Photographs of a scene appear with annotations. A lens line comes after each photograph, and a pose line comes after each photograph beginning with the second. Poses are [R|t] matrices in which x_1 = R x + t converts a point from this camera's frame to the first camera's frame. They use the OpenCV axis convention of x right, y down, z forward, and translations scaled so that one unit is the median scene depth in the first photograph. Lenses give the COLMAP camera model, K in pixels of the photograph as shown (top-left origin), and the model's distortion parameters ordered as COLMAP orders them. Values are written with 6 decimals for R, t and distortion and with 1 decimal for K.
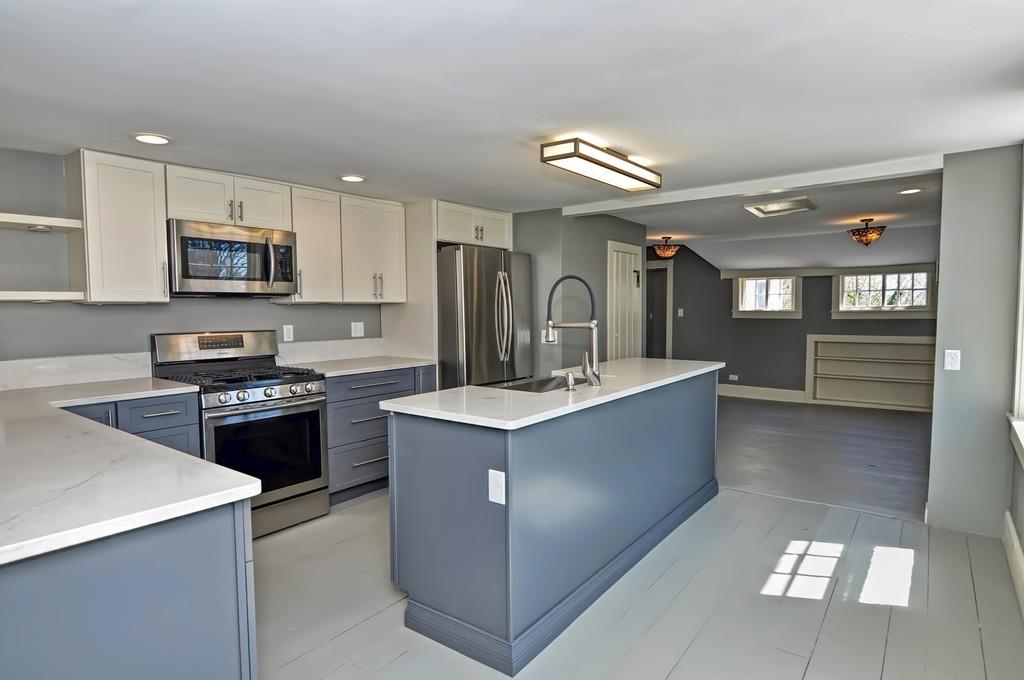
lens RADIAL K [[594.5, 0, 507.1], [0, 594.5, 348.0], [0, 0, 1]] dist [-0.001007, 0.000346]
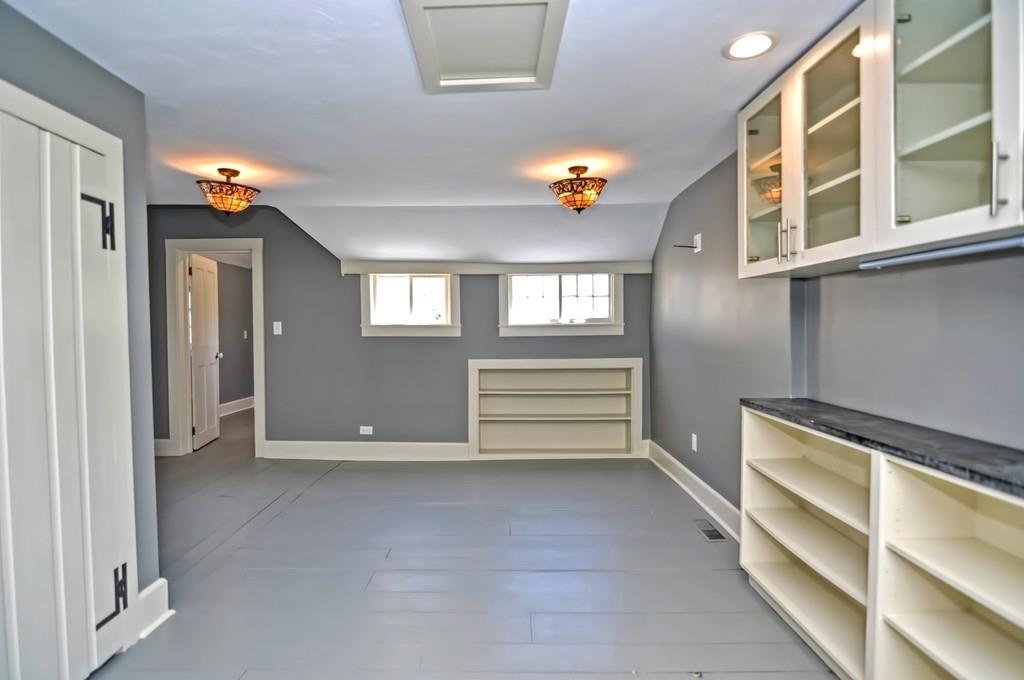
lens RADIAL K [[533.7, 0, 498.8], [0, 533.7, 343.5], [0, 0, 1]] dist [-0.002432, 0.000064]
pose [[0.810641, -0.014808, 0.585357, 0.180132], [0.038366, 0.998875, -0.027863, -0.023172], [-0.584286, 0.045045, 0.810297, 0.496190]]
